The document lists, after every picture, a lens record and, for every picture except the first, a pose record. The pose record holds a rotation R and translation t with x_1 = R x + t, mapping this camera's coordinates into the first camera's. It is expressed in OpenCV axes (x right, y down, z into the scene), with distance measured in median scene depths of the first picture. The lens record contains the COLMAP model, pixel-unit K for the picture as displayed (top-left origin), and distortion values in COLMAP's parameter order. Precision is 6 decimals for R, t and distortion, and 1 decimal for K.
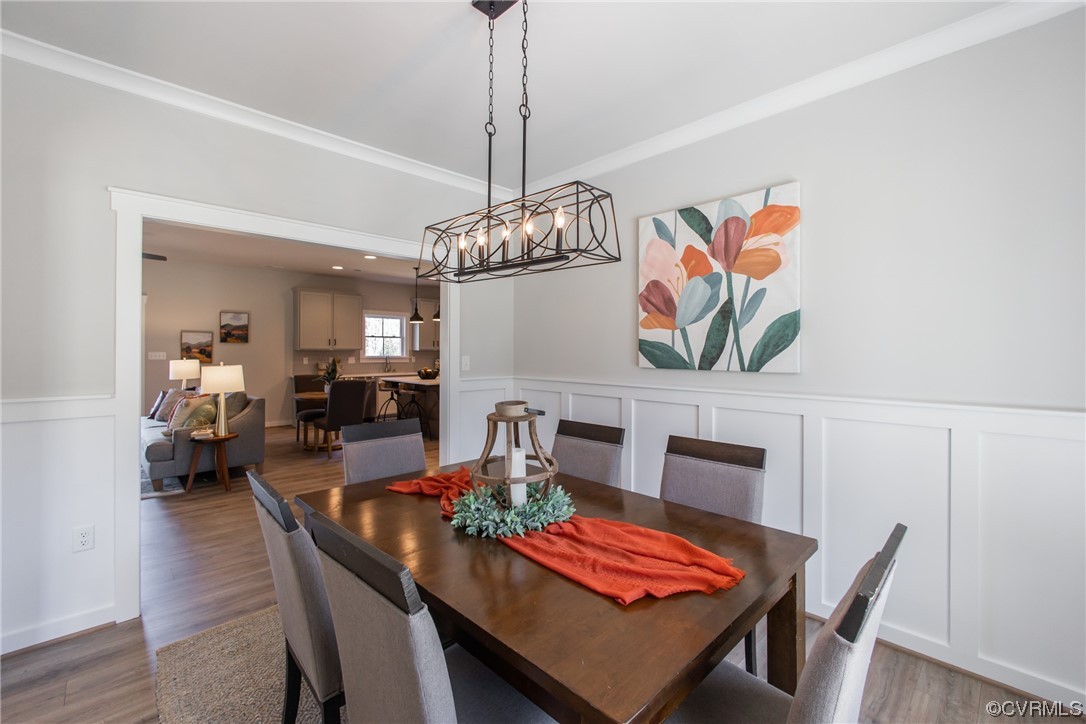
lens RADIAL K [[468.2, 0, 541.7], [0, 468.2, 348.9], [0, 0, 1]] dist [0.000011, 0.000015]
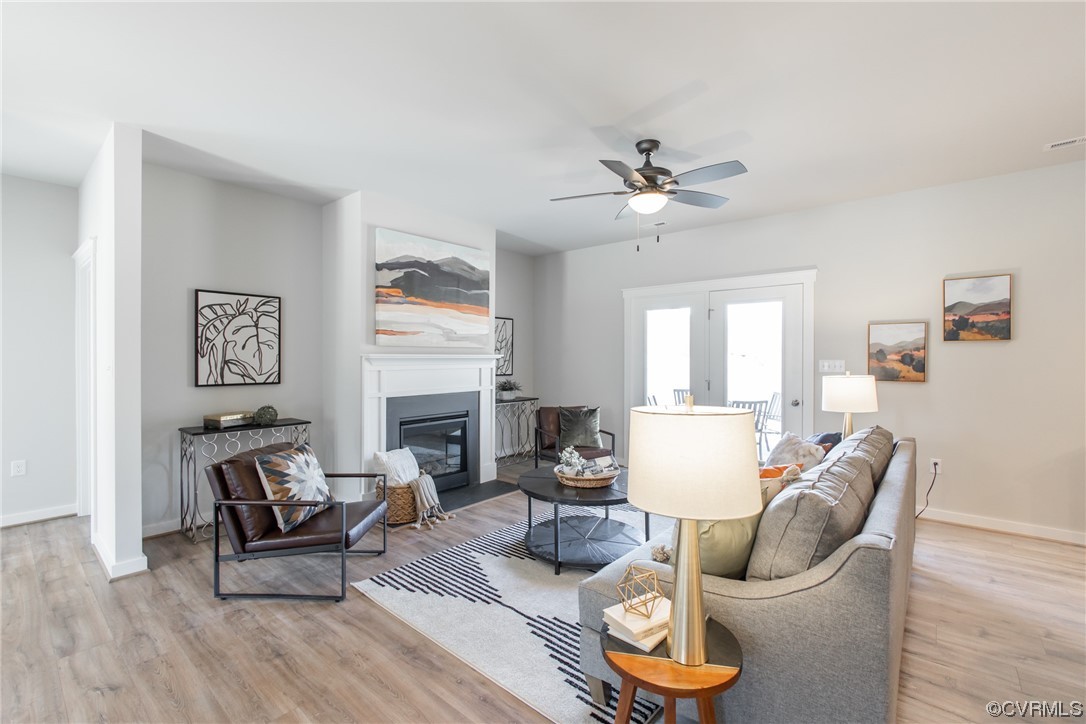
lens RADIAL K [[474.0, 0, 558.6], [0, 474.0, 358.6], [0, 0, 1]] dist [-0.001313, 0.000123]
pose [[0.123591, -0.000852, -0.992333, -0.235246], [0.000157, 1.000000, -0.000839, 0.004747], [0.992333, -0.000052, 0.123591, 0.519509]]
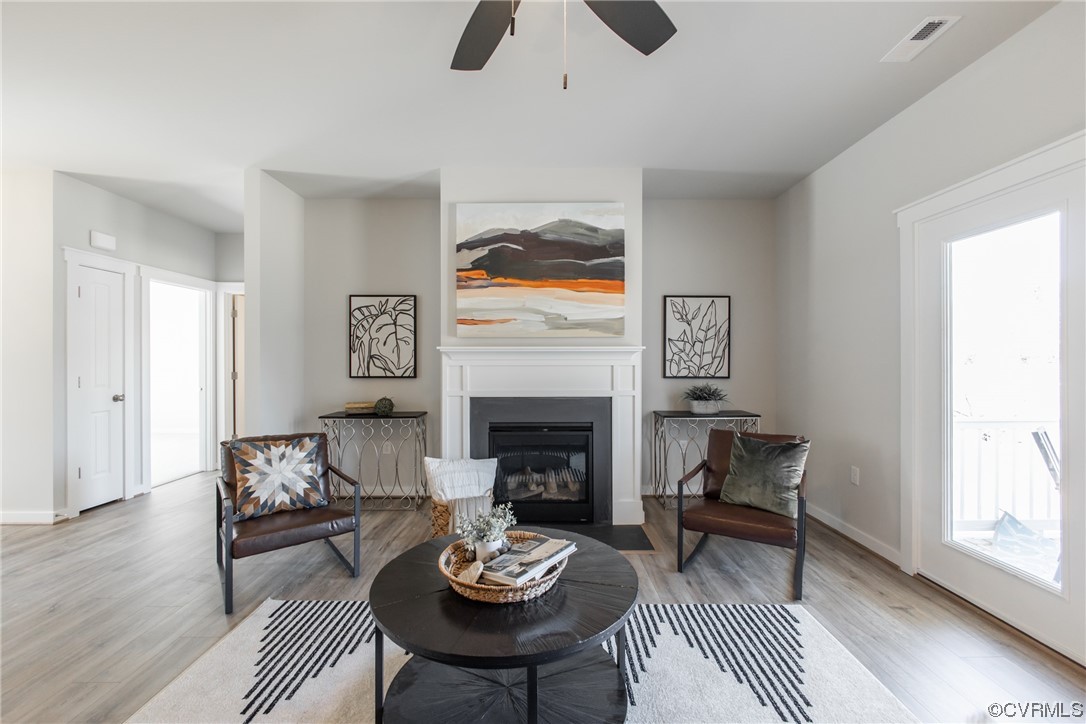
lens RADIAL K [[461.8, 0, 544.1], [0, 461.8, 360.6], [0, 0, 1]] dist [-0.002593, -0.000006]
pose [[-0.687648, -0.005235, -0.726026, -0.502821], [-0.001169, 0.999981, -0.006103, 0.015007], [0.726044, -0.003348, -0.687641, 0.750545]]
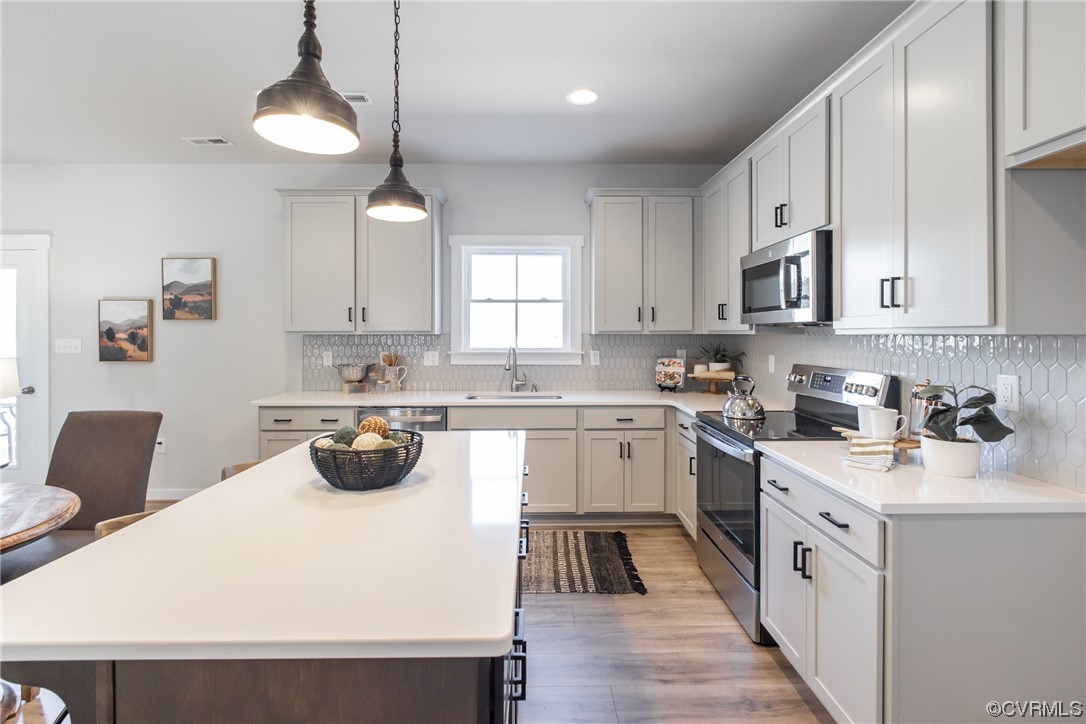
lens RADIAL K [[484.5, 0, 538.5], [0, 484.5, 332.3], [0, 0, 1]] dist [-0.002219, -0.000325]
pose [[0.734092, -0.006832, -0.679016, -0.050545], [0.006379, 0.999975, -0.003164, 0.003544], [0.679020, -0.002009, 0.734117, 0.865031]]
